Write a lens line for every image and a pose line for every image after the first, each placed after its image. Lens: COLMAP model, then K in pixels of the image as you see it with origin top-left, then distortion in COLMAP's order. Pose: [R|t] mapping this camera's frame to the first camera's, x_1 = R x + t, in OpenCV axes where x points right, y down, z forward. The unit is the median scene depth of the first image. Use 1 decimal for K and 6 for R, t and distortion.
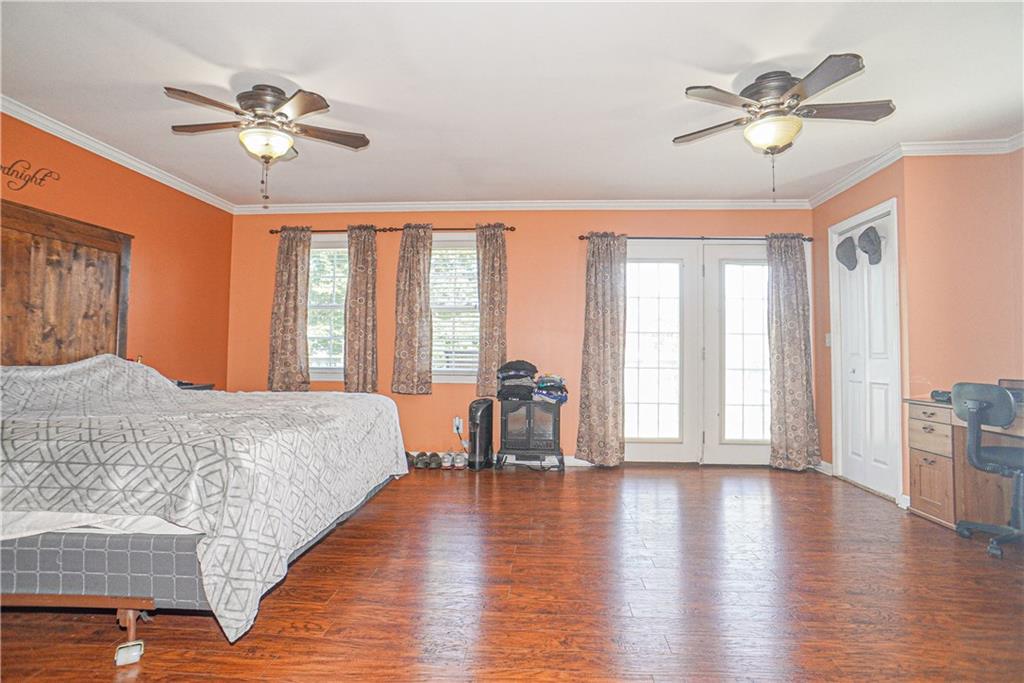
lens RADIAL K [[552.9, 0, 510.1], [0, 552.9, 339.4], [0, 0, 1]] dist [-0.054516, 0.029862]
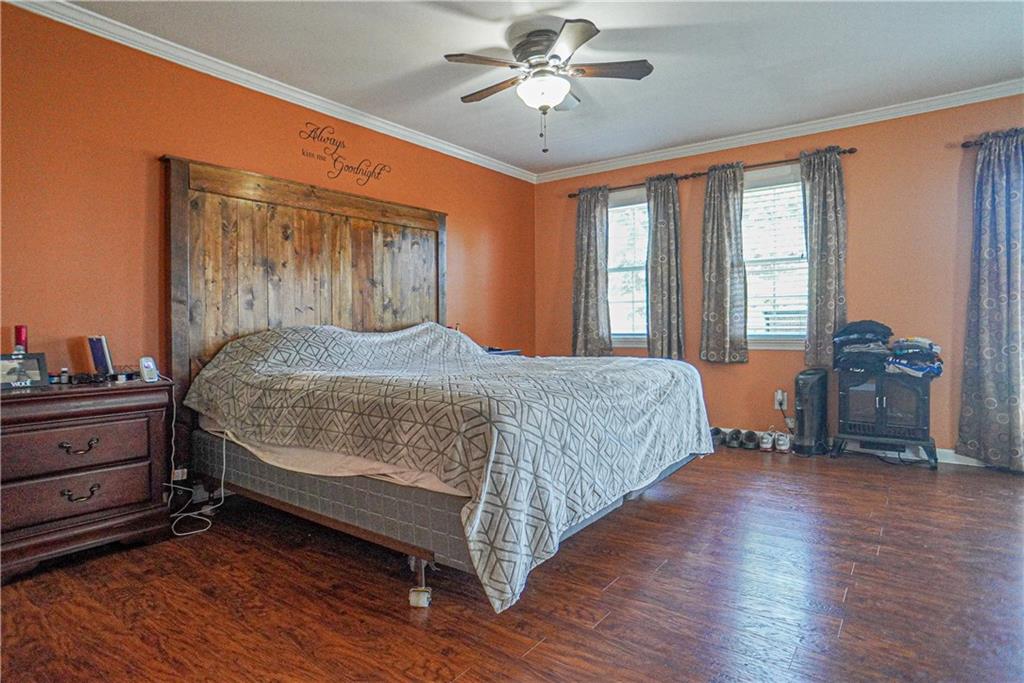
lens RADIAL K [[552.9, 0, 512.2], [0, 552.9, 339.4], [0, 0, 1]] dist [-0.054516, 0.029862]
pose [[0.841084, -0.006393, -0.540867, 0.012111], [0.034619, 0.998516, 0.042032, 0.016091], [0.539796, -0.054077, 0.840057, 0.095543]]
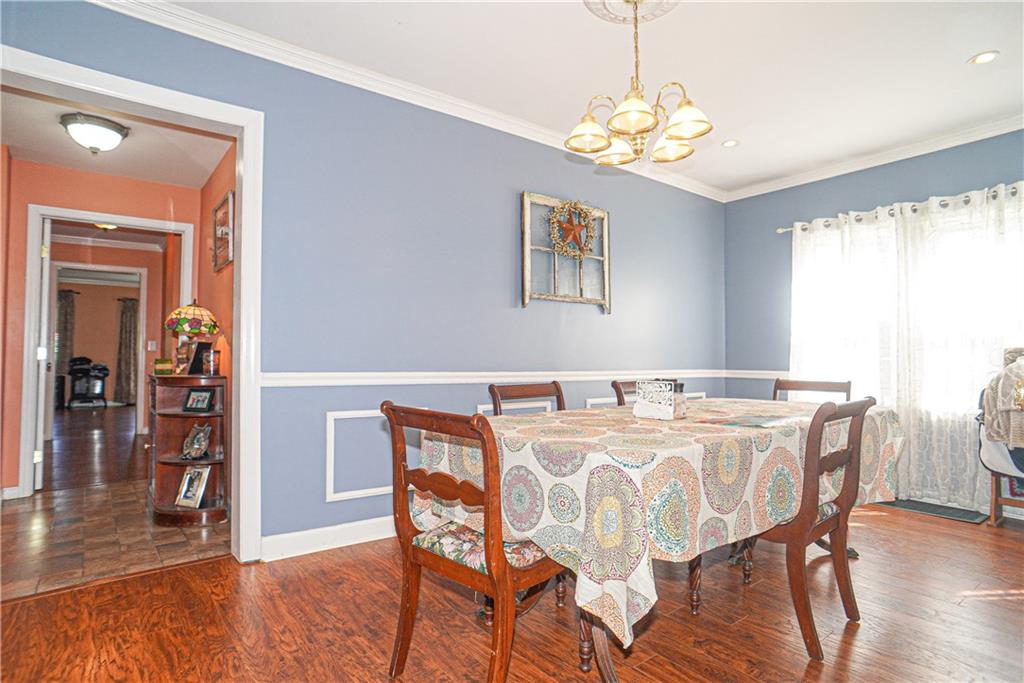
lens RADIAL K [[552.9, 0, 511.7], [0, 552.9, 343.9], [0, 0, 1]] dist [-0.054516, 0.029862]
pose [[0.731809, 0.013349, 0.681379, -0.195917], [-0.015519, 0.999875, -0.002921, -0.031526], [-0.681333, -0.008436, 0.731925, -1.685186]]
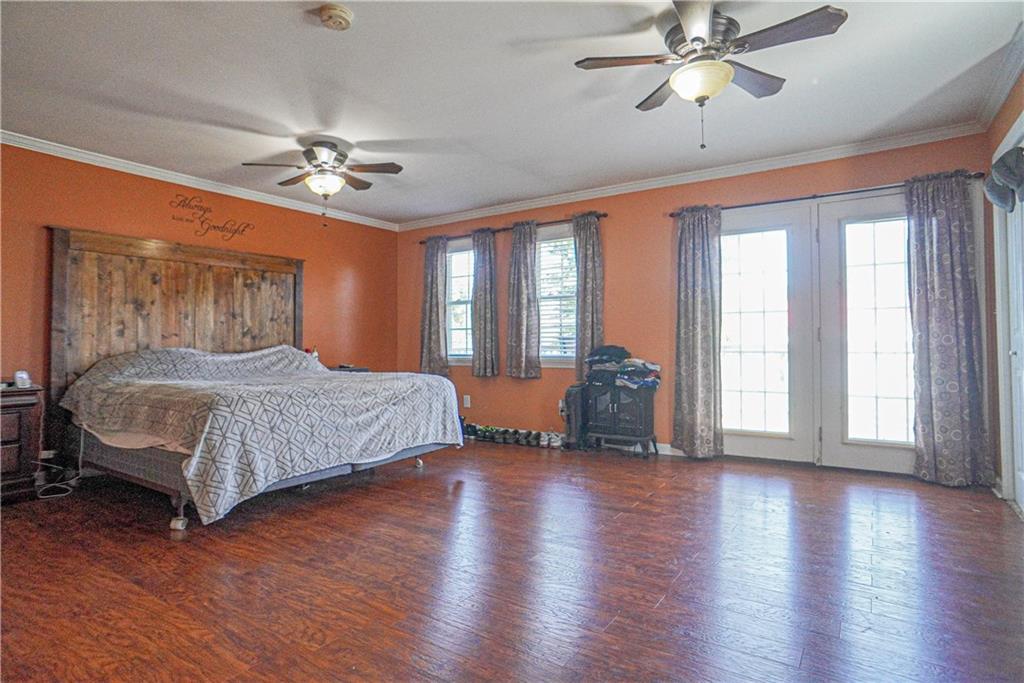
lens RADIAL K [[552.9, 0, 529.5], [0, 552.9, 343.1], [0, 0, 1]] dist [-0.054516, 0.029862]
pose [[0.859173, -0.017882, -0.511372, 0.419854], [0.029852, 0.999439, 0.015208, 0.014413], [0.510813, -0.028332, 0.859225, 0.061218]]
